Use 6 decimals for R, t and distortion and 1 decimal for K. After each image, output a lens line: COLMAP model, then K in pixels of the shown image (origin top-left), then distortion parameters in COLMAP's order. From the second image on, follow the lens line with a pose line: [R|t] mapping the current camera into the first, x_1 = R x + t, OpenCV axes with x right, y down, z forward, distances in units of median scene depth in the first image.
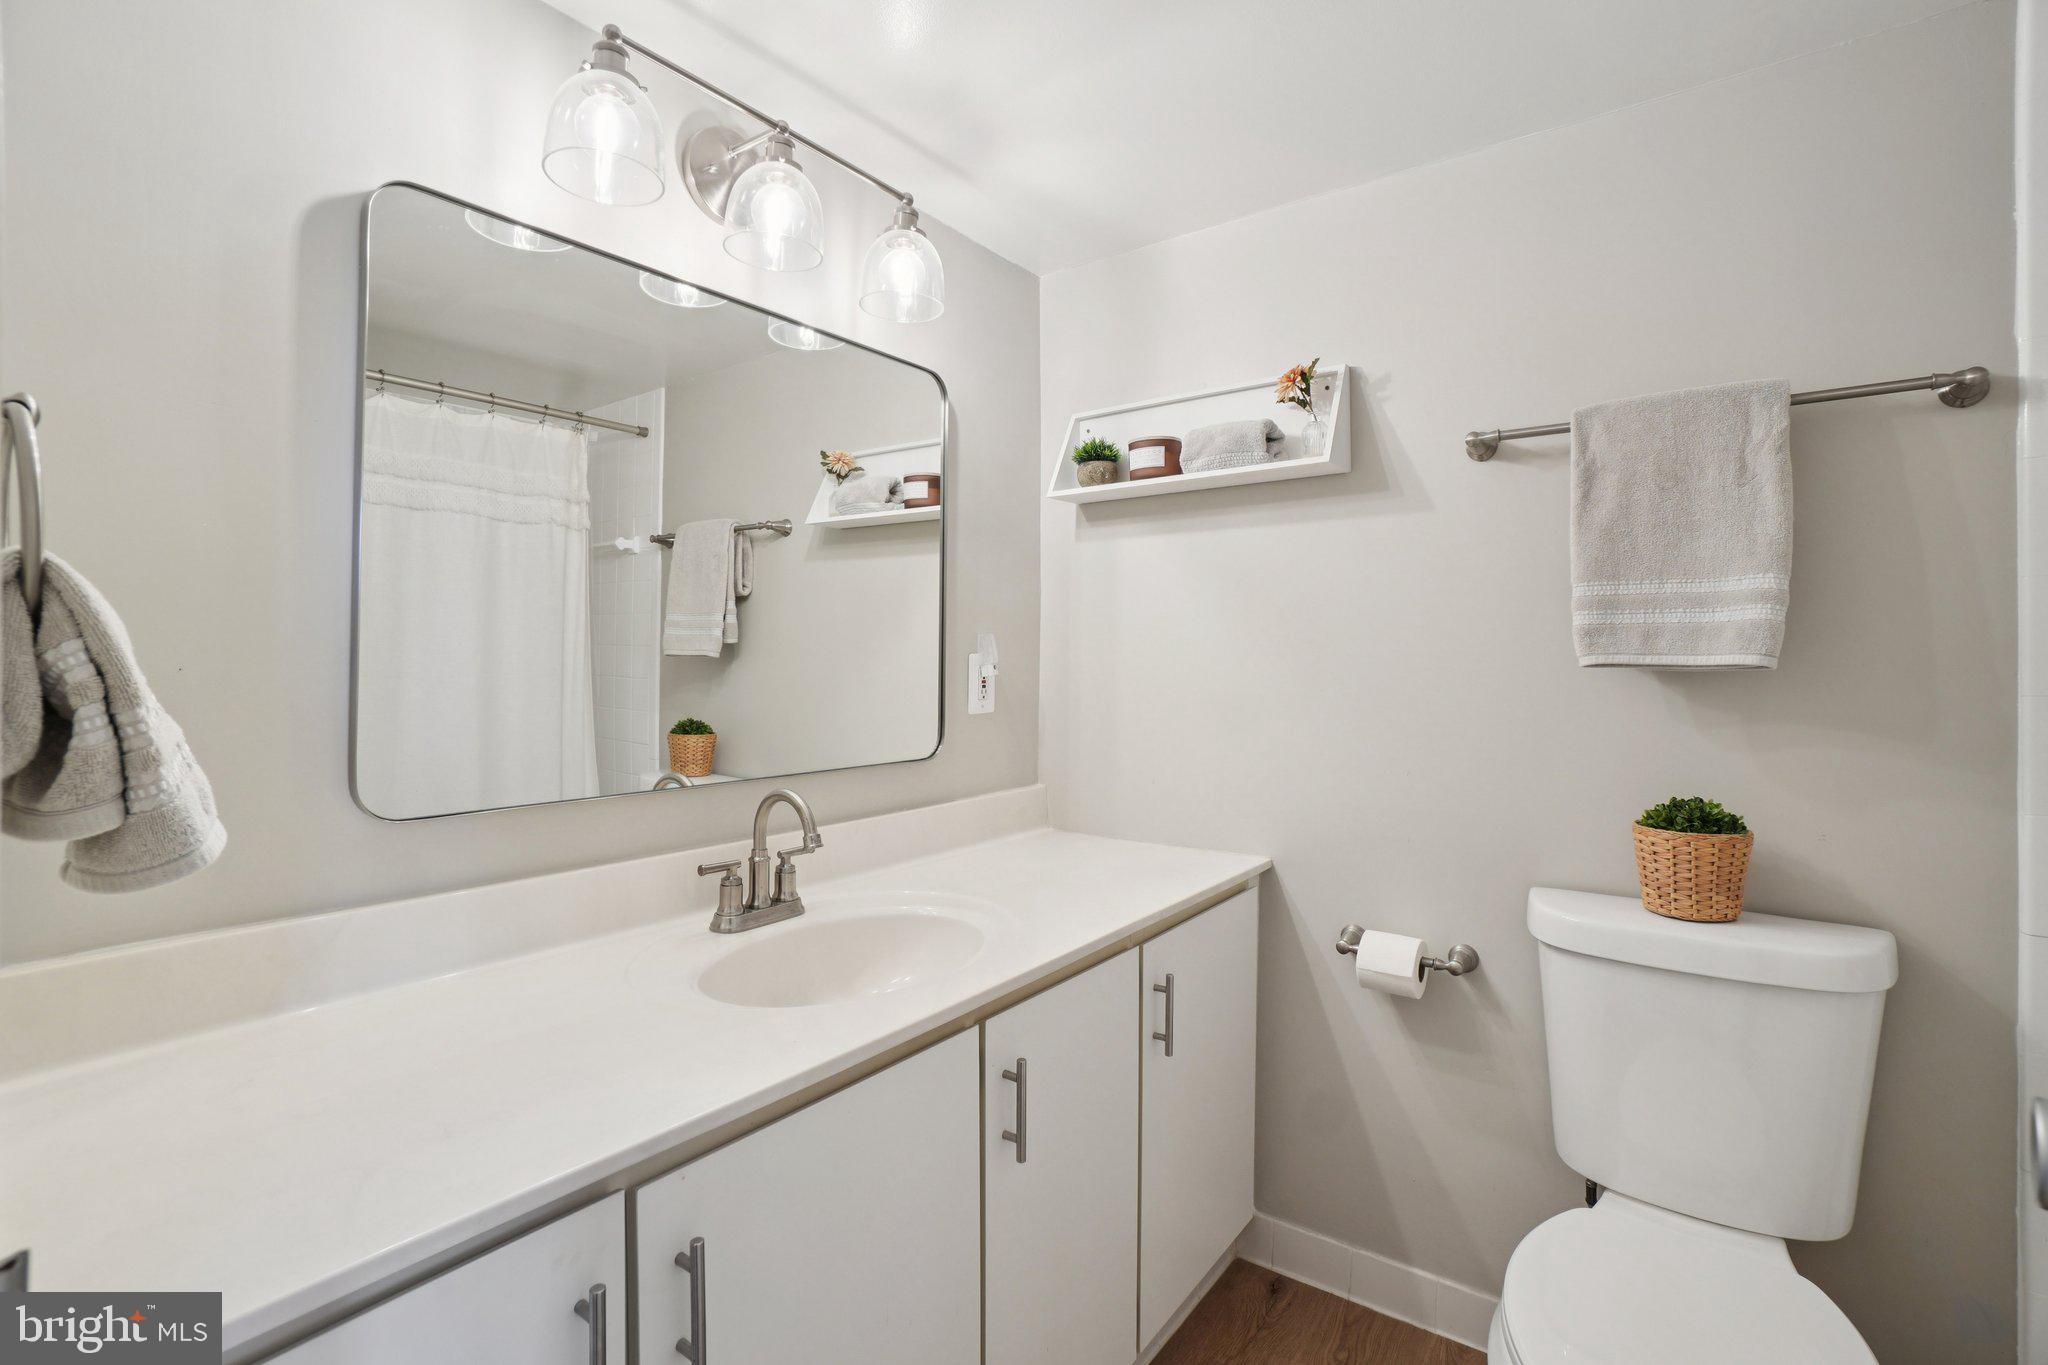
lens RADIAL K [[940.2, 0, 1020.3], [0, 940.2, 644.1], [0, 0, 1]] dist [0.000033, -0.000110]
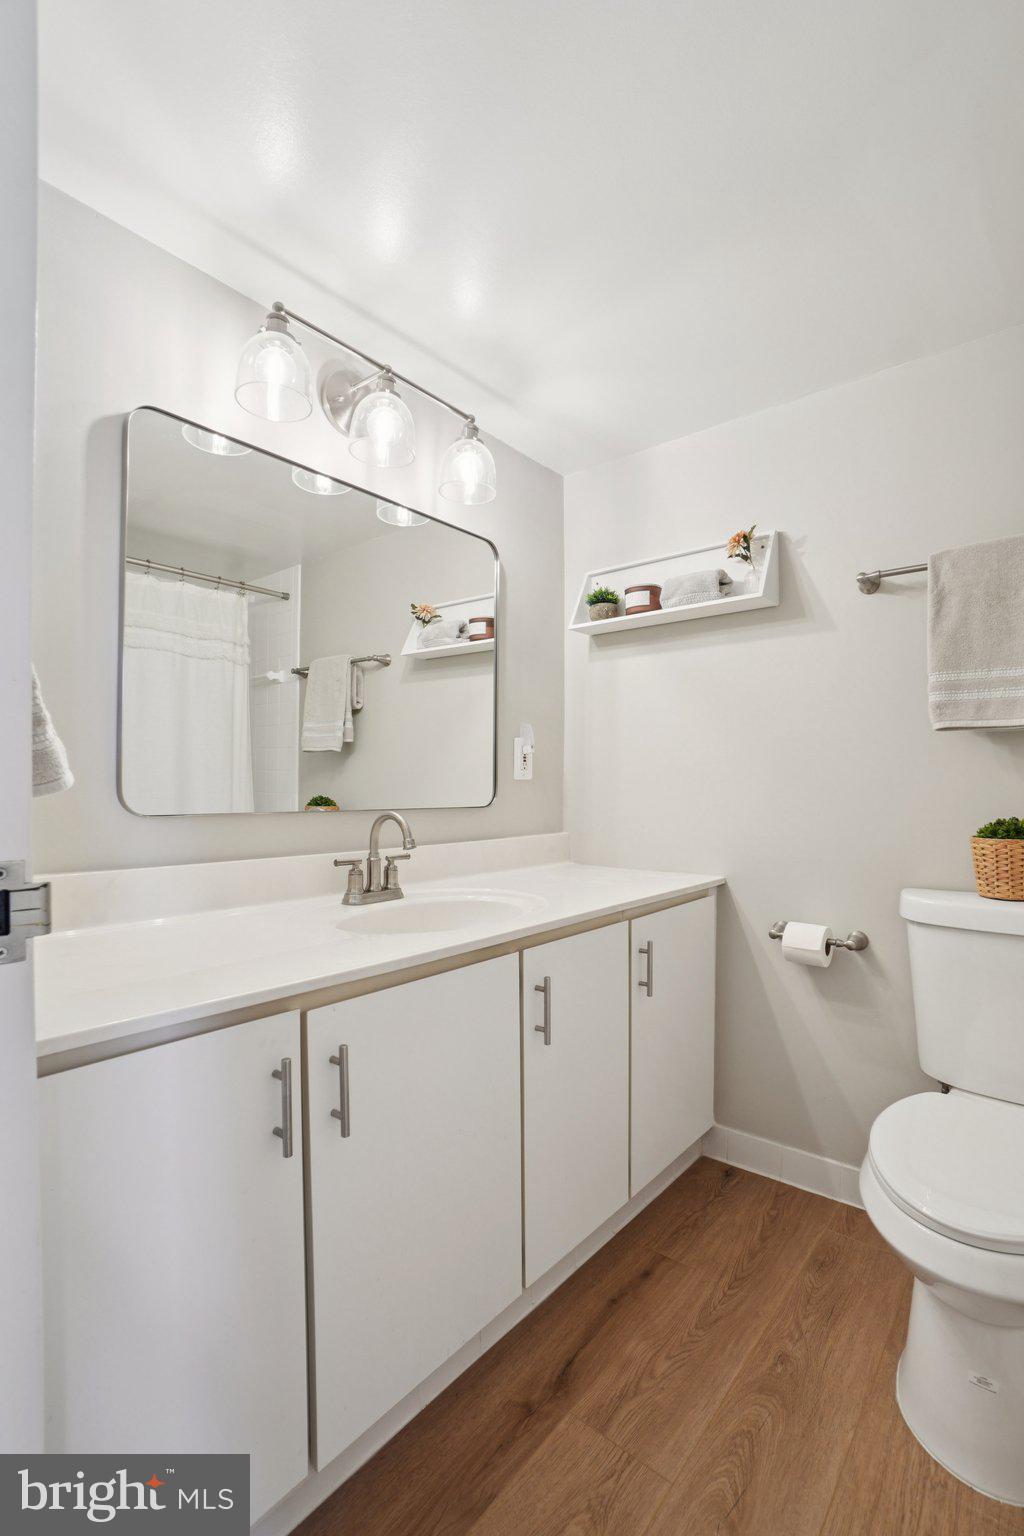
lens RADIAL K [[708.4, 0, 533.4], [0, 708.4, 774.2], [0, 0, 1]] dist [0.010685, -0.000102]
pose [[0.999408, -0.003235, -0.034240, 0.013906], [0.003245, 0.999995, 0.000242, 0.080262], [0.034239, -0.000353, 0.999414, -0.105595]]
